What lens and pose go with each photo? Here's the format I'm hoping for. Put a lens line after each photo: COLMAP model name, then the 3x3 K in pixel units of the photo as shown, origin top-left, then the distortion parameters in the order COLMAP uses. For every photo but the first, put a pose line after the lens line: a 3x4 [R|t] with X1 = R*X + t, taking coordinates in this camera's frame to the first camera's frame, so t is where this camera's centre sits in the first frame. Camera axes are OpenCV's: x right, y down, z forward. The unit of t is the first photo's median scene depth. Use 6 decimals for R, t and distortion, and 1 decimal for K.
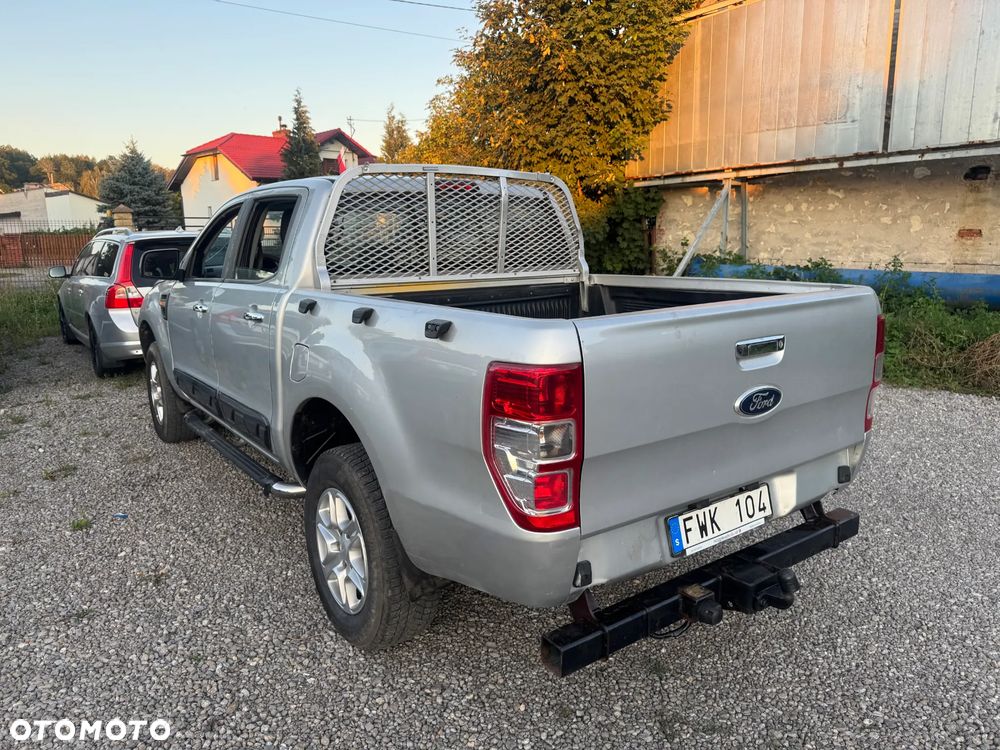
lens RADIAL K [[725.2, 0, 500.0], [0, 725.2, 375.0], [0, 0, 1]] dist [0.010554, 0.001844]
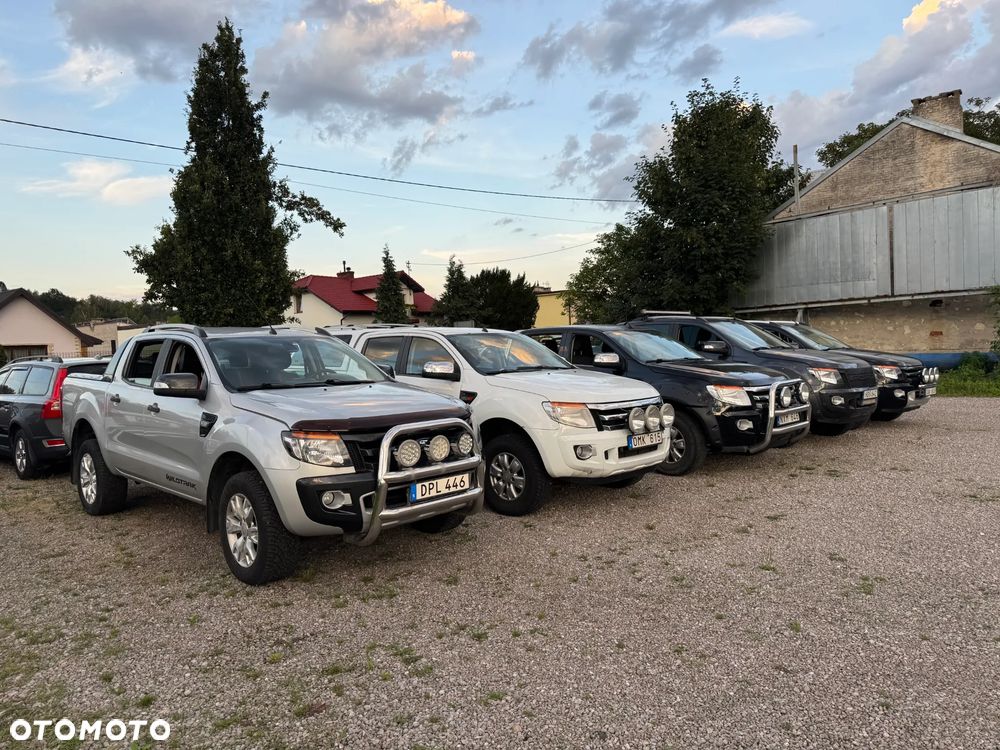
lens RADIAL K [[720.7, 0, 500.0], [0, 720.7, 375.0], [0, 0, 1]] dist [0.090930, -0.070977]
pose [[0.994134, -0.032428, 0.103182, -0.631632], [0.048771, 0.985905, -0.160042, 0.151395], [-0.096538, 0.164136, 0.981703, -0.702756]]
